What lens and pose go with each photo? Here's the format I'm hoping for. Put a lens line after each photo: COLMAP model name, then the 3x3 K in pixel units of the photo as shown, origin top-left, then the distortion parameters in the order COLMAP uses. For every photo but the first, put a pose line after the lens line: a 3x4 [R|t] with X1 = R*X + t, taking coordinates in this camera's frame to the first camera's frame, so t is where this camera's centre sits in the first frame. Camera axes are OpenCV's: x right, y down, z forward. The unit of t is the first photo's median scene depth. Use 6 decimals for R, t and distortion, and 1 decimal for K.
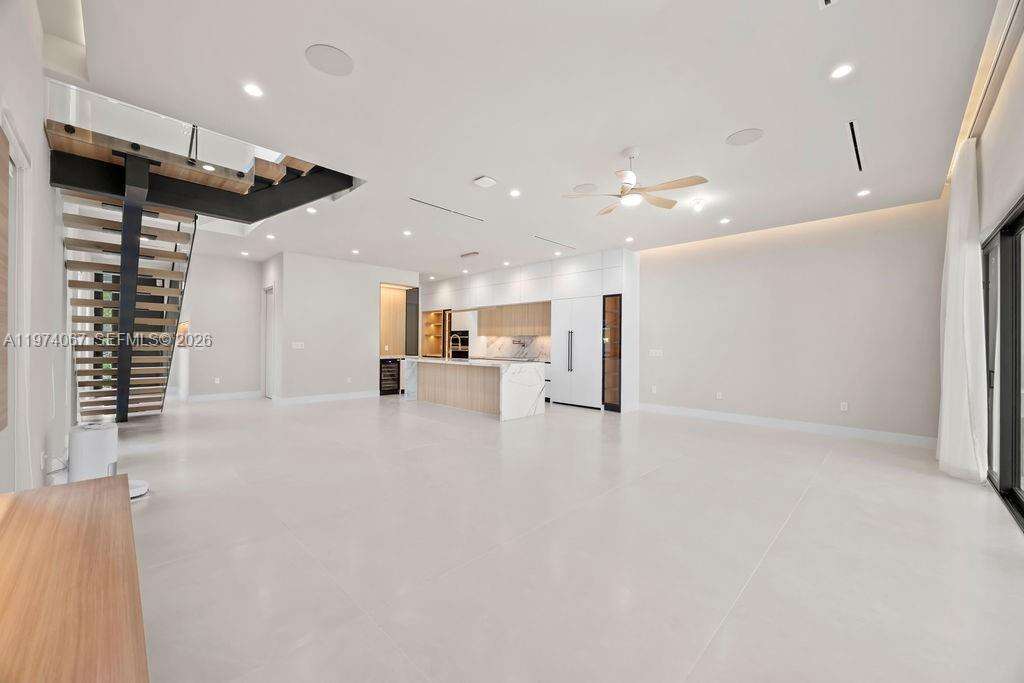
lens RADIAL K [[390.7, 0, 511.6], [0, 390.7, 344.6], [0, 0, 1]] dist [-0.000677, -0.000027]
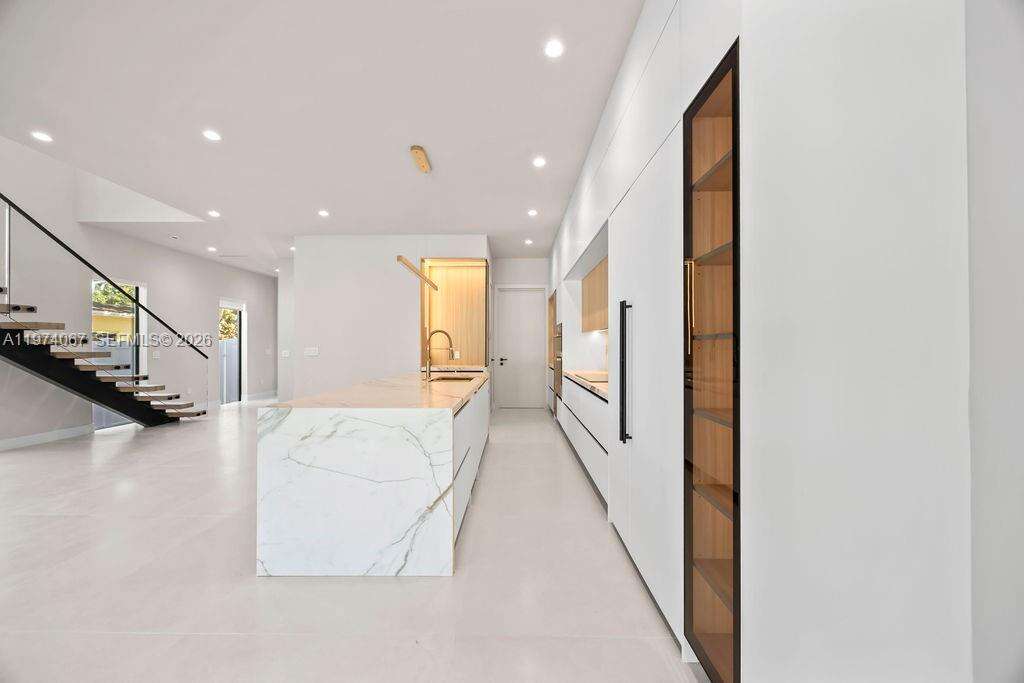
lens RADIAL K [[390.7, 0, 511.6], [0, 390.7, 344.6], [0, 0, 1]] dist [-0.000677, -0.000027]
pose [[0.694914, -0.012626, -0.718982, 0.264544], [0.006071, 0.999913, -0.011692, 0.000133], [0.719068, 0.003759, 0.694930, 0.651293]]
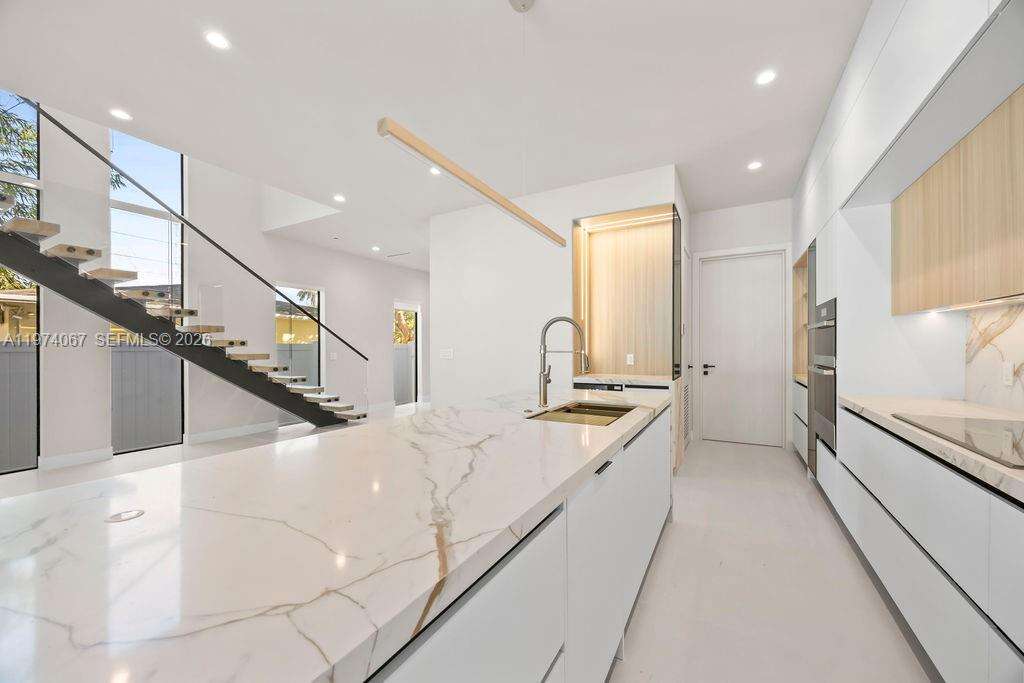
lens RADIAL K [[396.5, 0, 511.9], [0, 396.5, 350.9], [0, 0, 1]] dist [0.001793, 0.000482]
pose [[0.268557, -0.001346, -0.963263, 0.104892], [0.006584, 0.999978, 0.000438, -0.001849], [0.963241, -0.006460, 0.268560, 0.813722]]
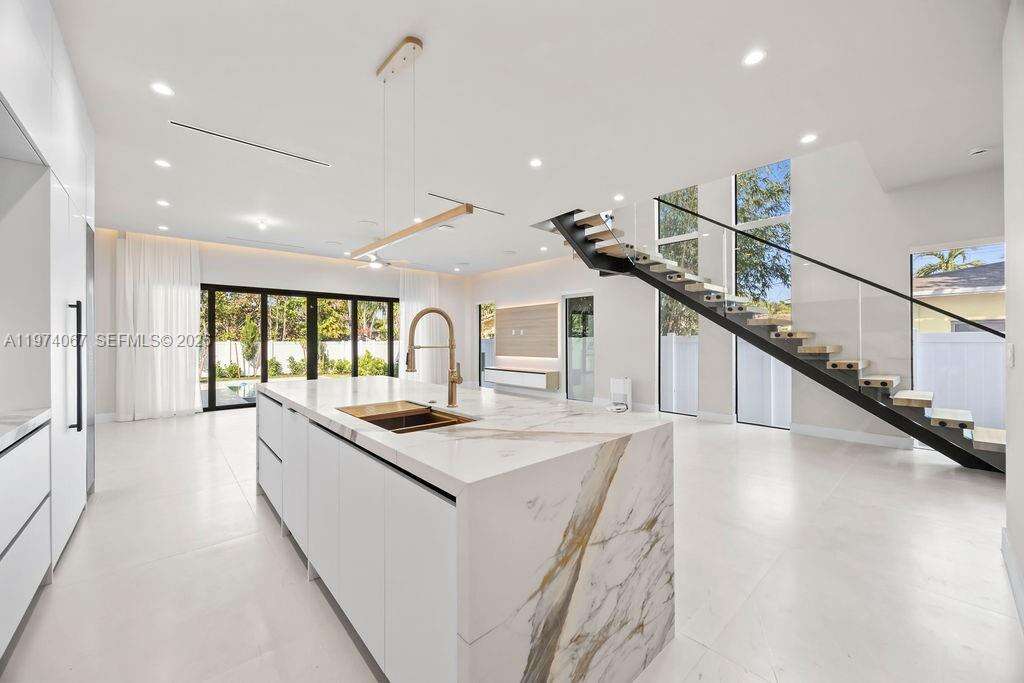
lens RADIAL K [[390.7, 0, 511.6], [0, 390.7, 344.6], [0, 0, 1]] dist [-0.000677, -0.000027]
pose [[-0.997802, -0.005992, 0.065997, -0.190459], [-0.005190, 0.999911, 0.012320, -0.006104], [-0.066065, 0.011950, -0.997744, 1.136385]]
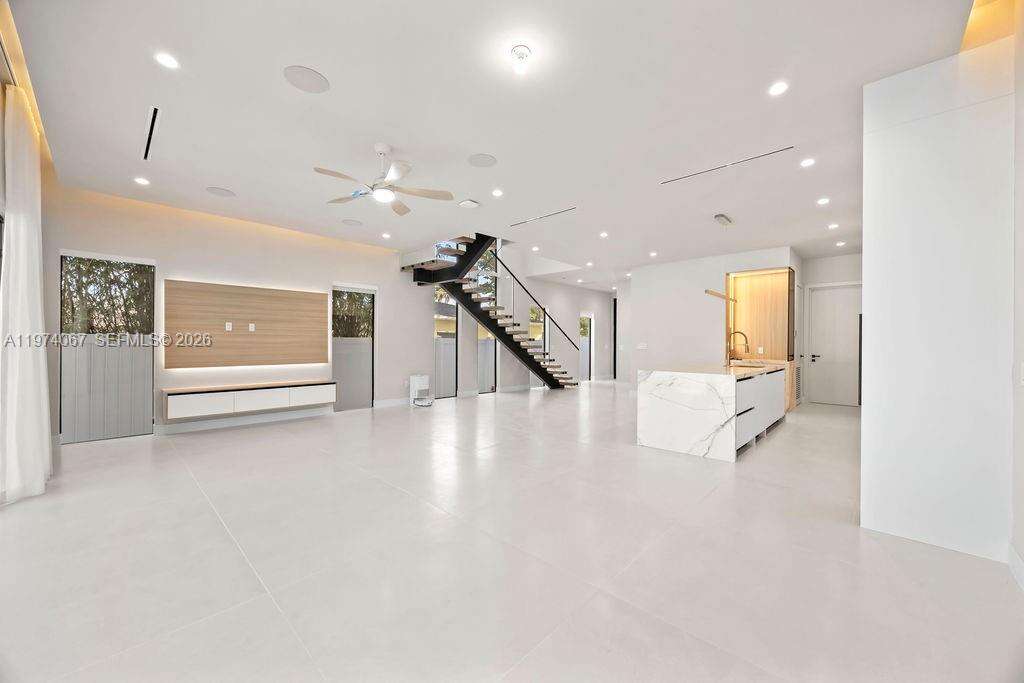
lens RADIAL K [[390.7, 0, 511.6], [0, 390.7, 344.6], [0, 0, 1]] dist [-0.000677, -0.000027]
pose [[0.021058, -0.004408, -0.999769, 0.517680], [-0.004796, 0.999978, -0.004510, 0.003543], [0.999767, 0.004890, 0.021037, 0.520655]]
